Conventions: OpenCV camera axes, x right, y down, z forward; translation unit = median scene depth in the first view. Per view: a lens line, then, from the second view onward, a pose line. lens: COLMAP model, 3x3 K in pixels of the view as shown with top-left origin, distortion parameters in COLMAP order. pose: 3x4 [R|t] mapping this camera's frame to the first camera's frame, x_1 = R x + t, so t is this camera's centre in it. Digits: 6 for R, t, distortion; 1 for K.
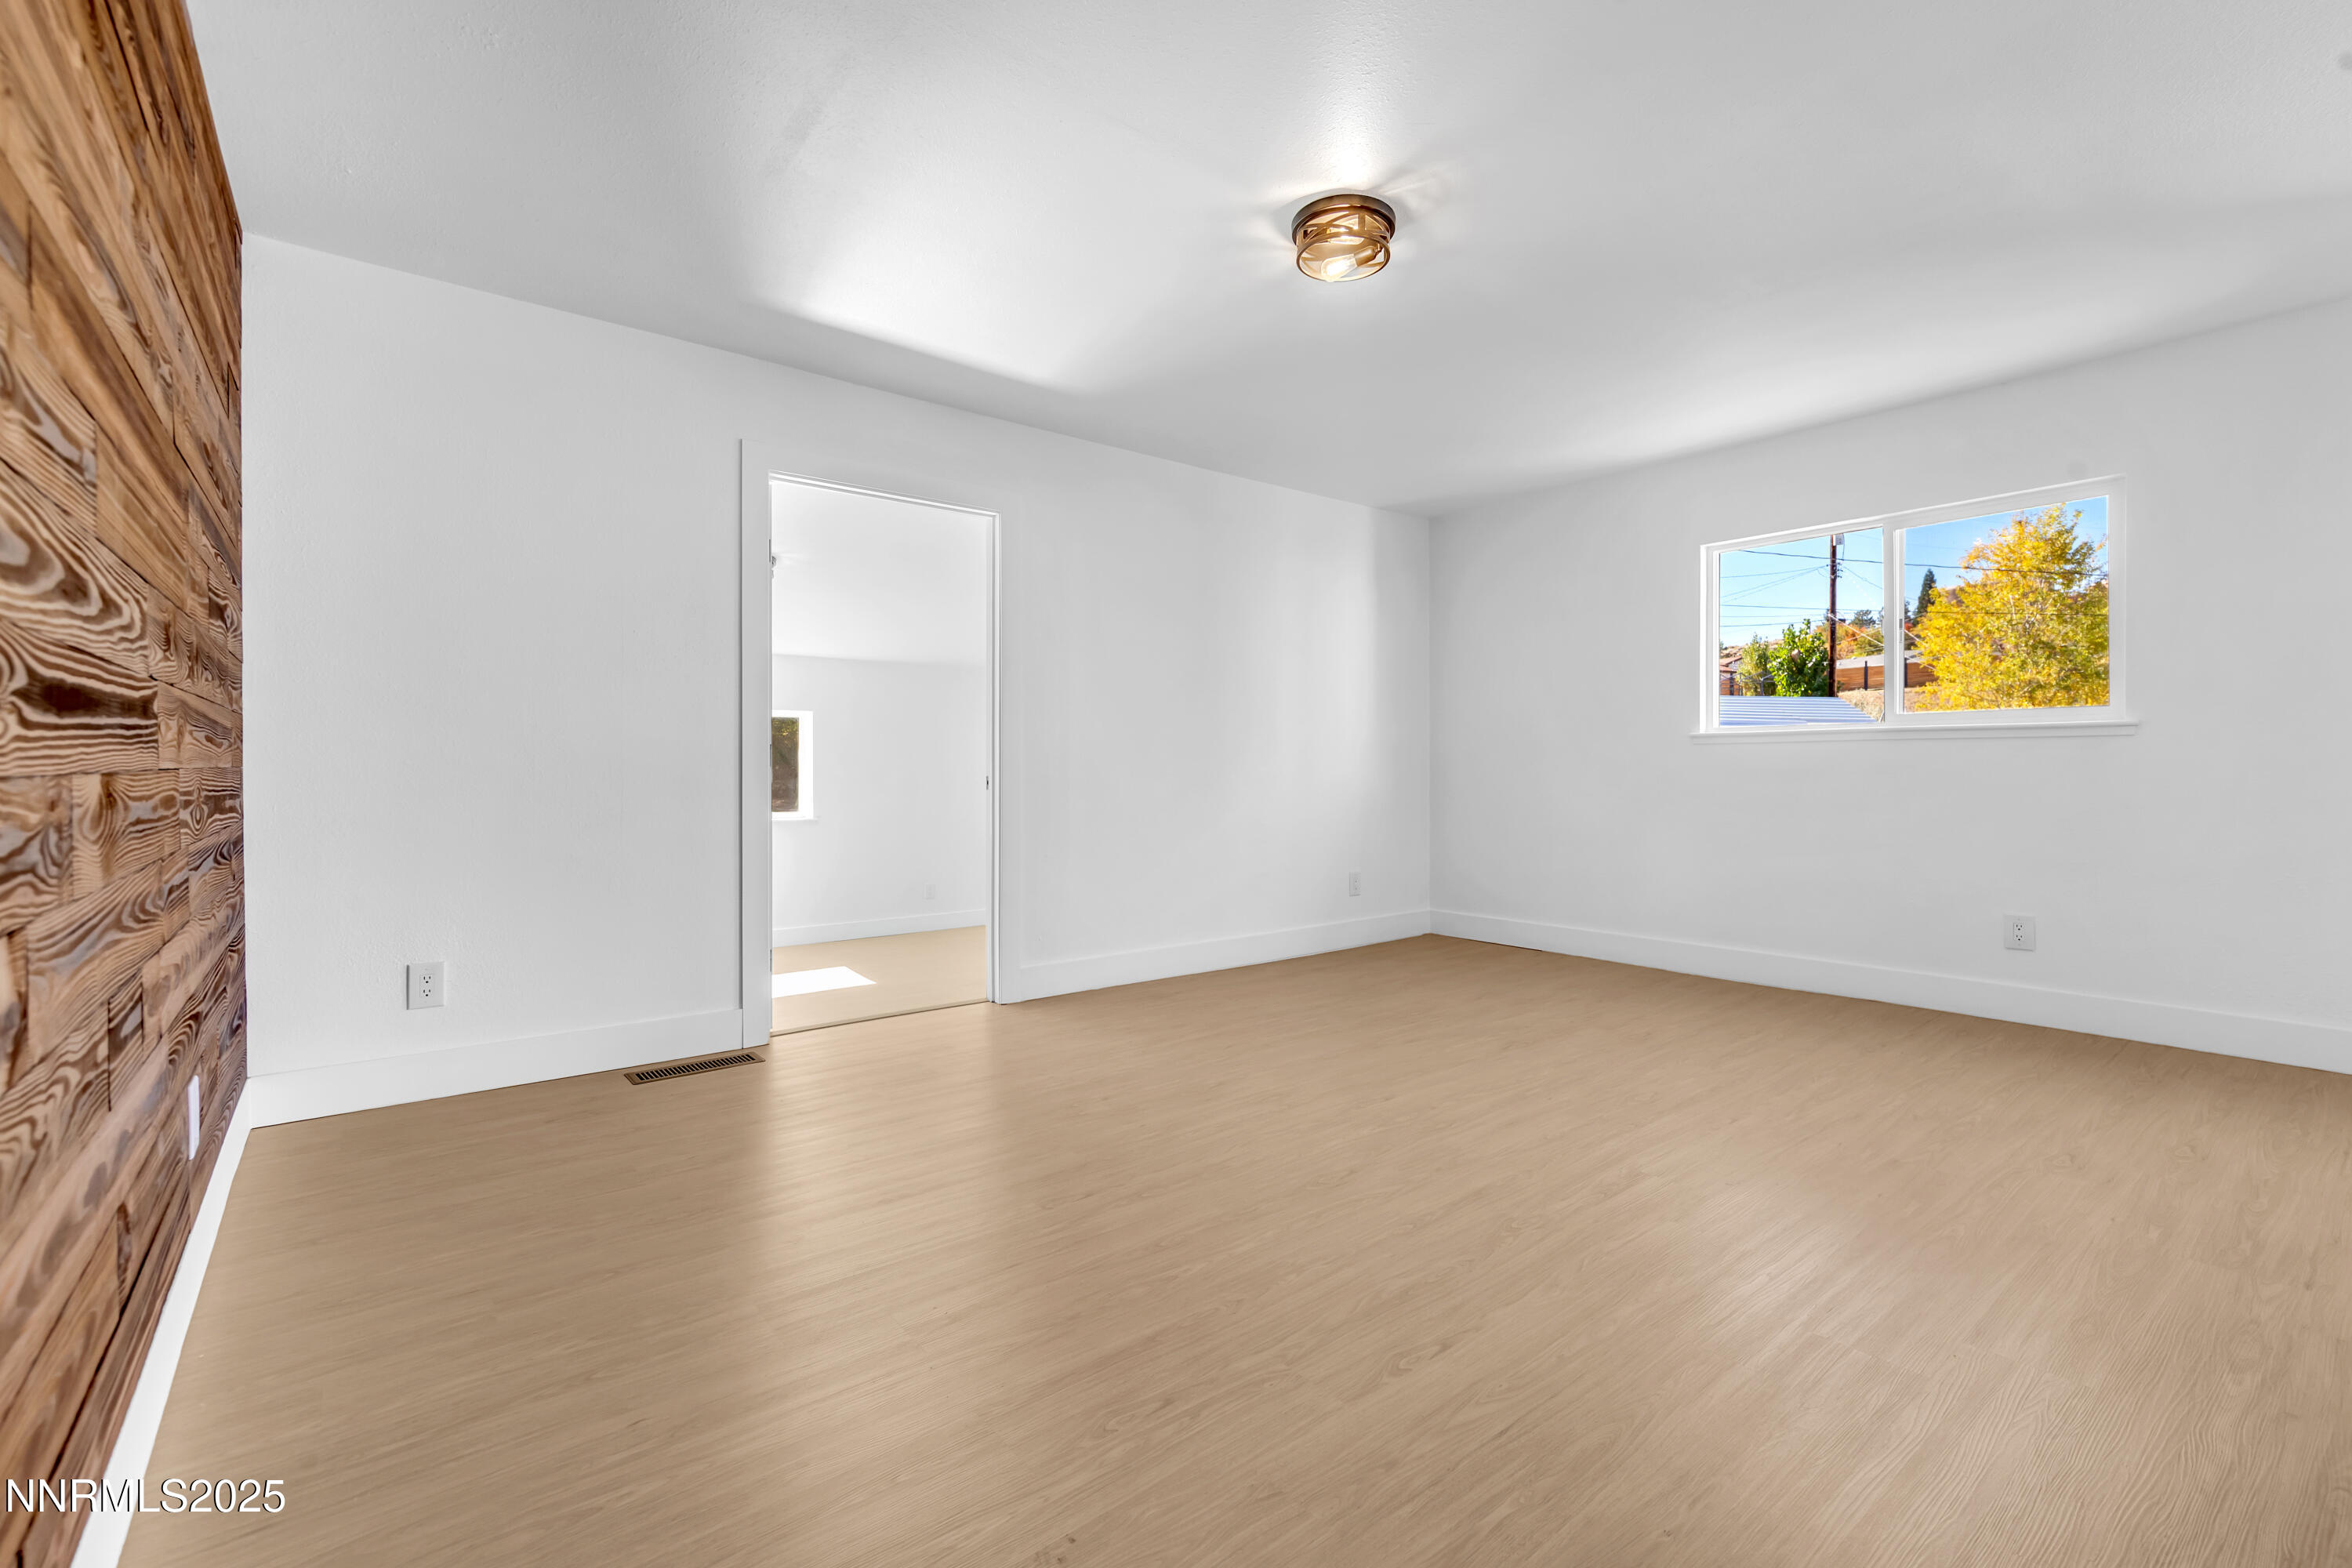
lens RADIAL K [[968.4, 0, 1201.2], [0, 968.4, 782.4], [0, 0, 1]] dist [0.014300, 0.000011]
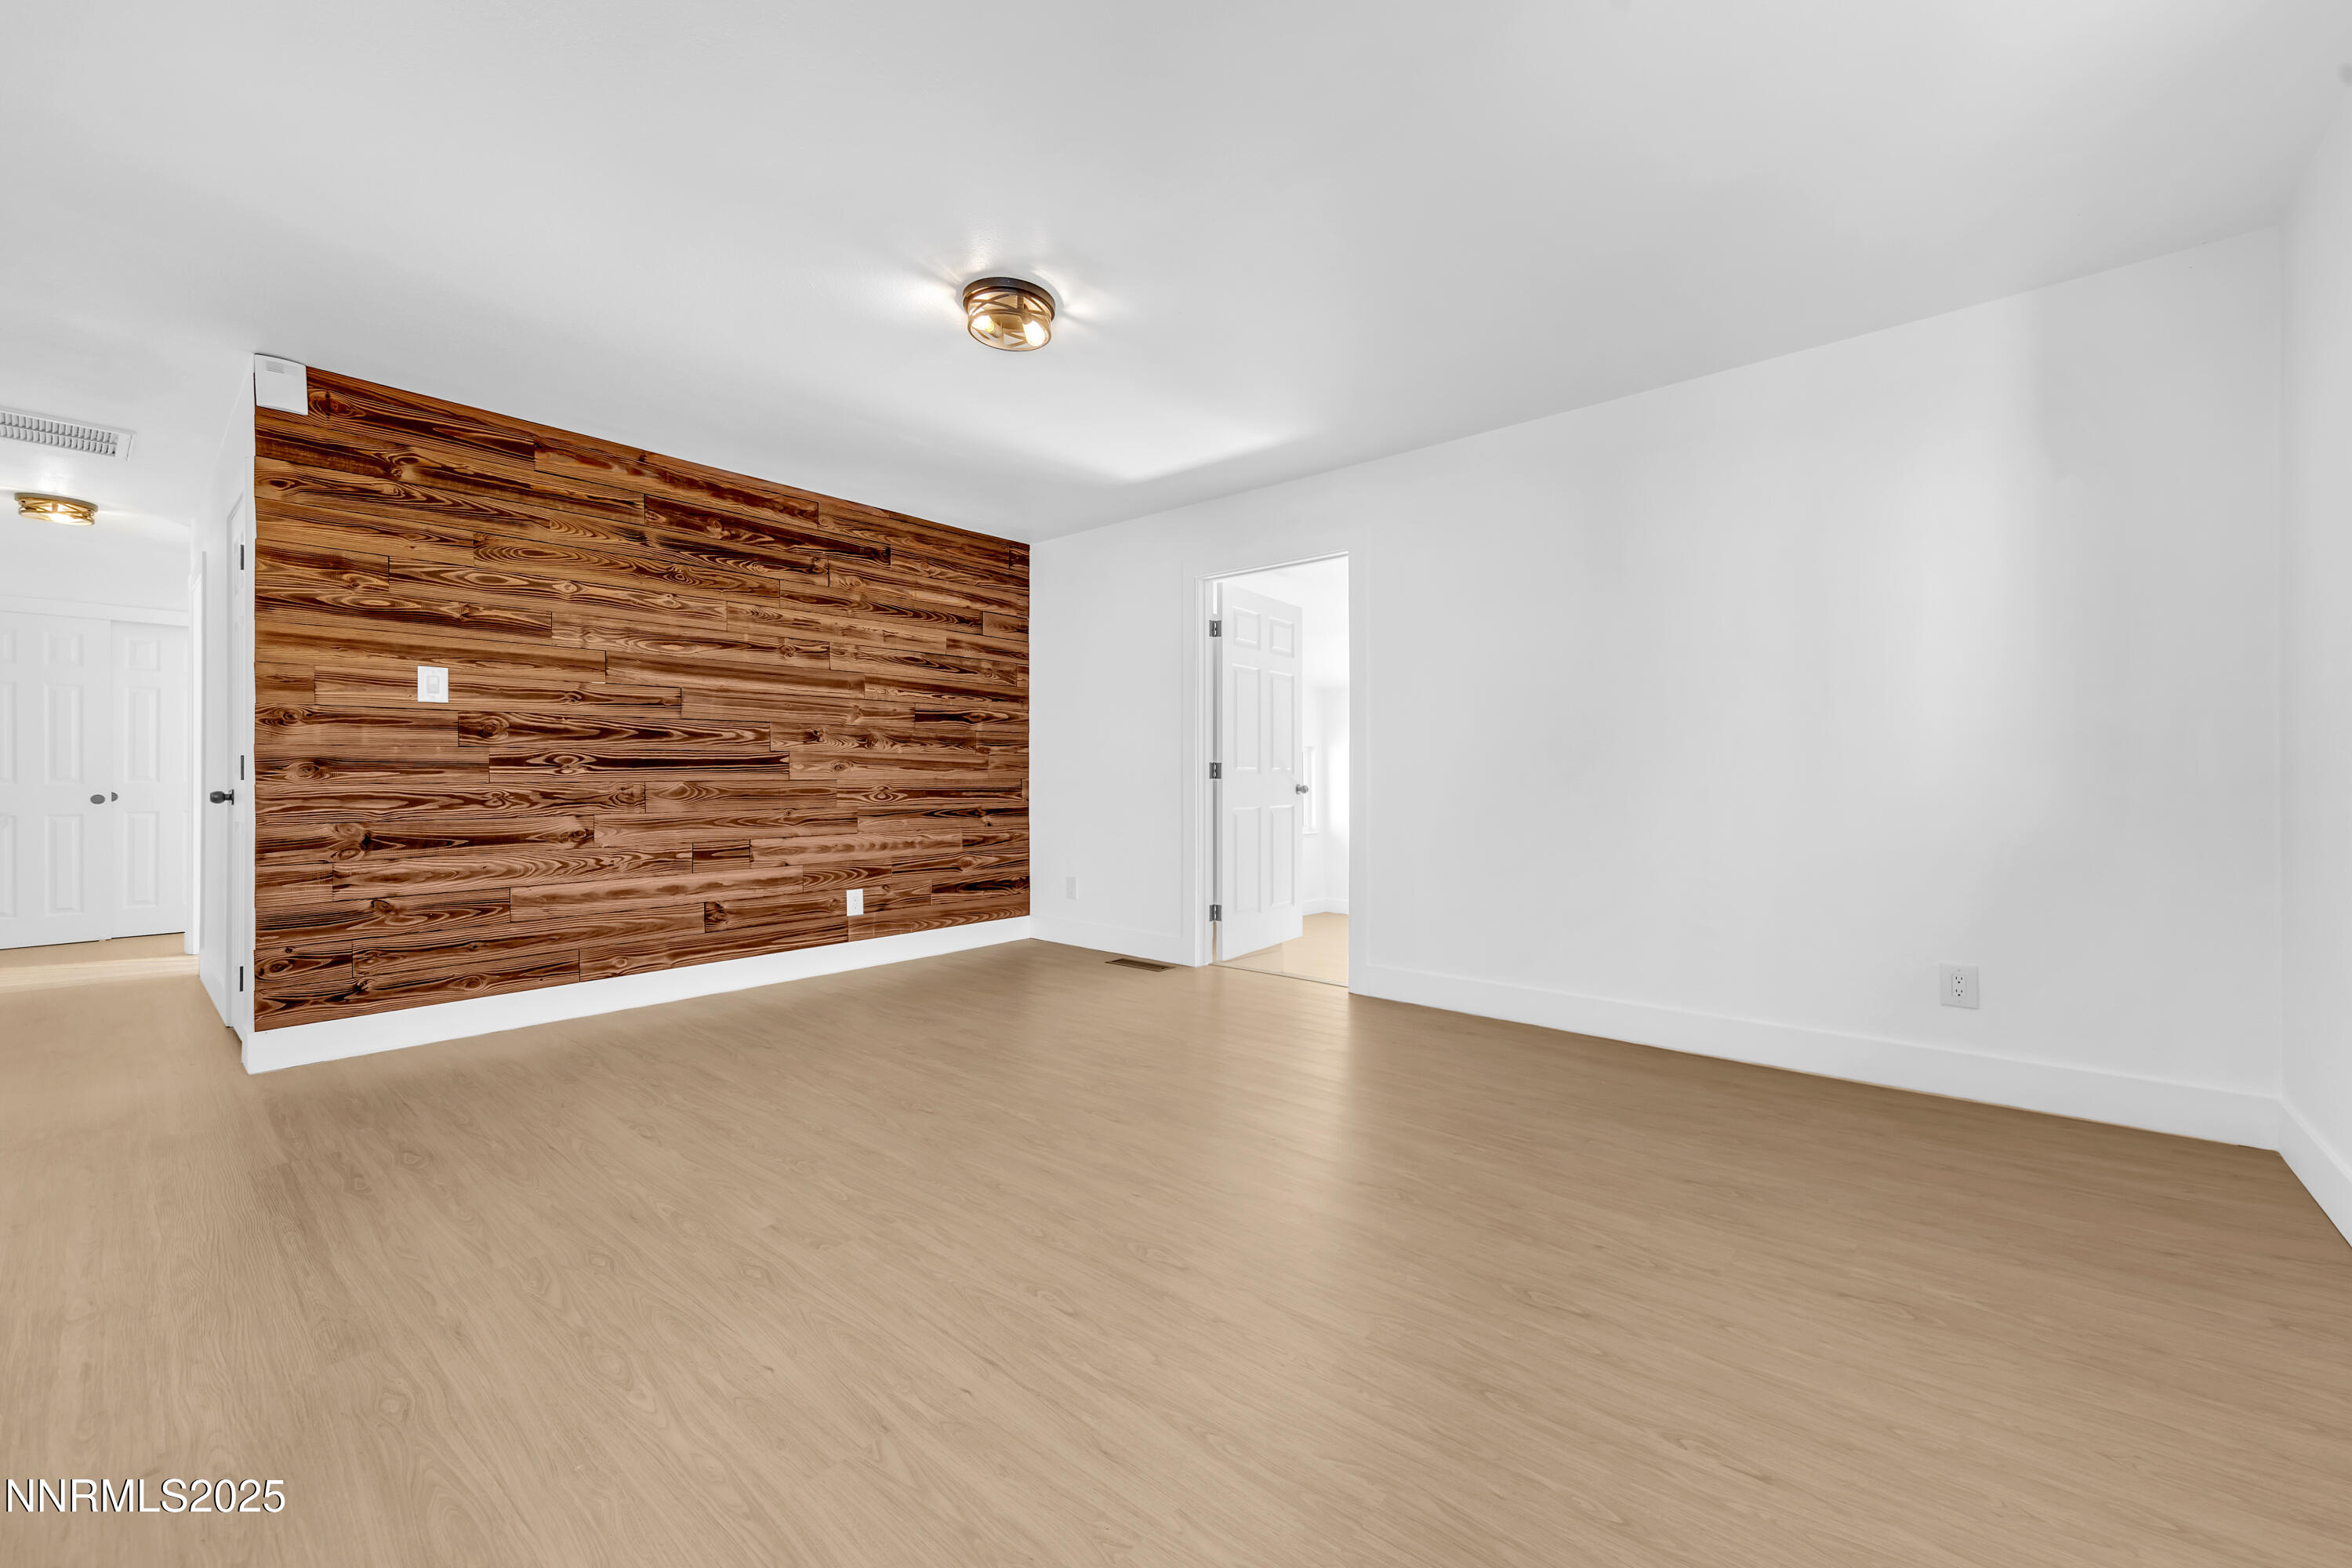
lens RADIAL K [[968.4, 0, 1201.2], [0, 968.4, 782.4], [0, 0, 1]] dist [0.014300, 0.000011]
pose [[0.174856, -0.002878, -0.984590, 1.679412], [-0.014960, 0.999873, -0.005579, 0.017575], [0.984480, 0.015705, 0.174791, 1.390730]]
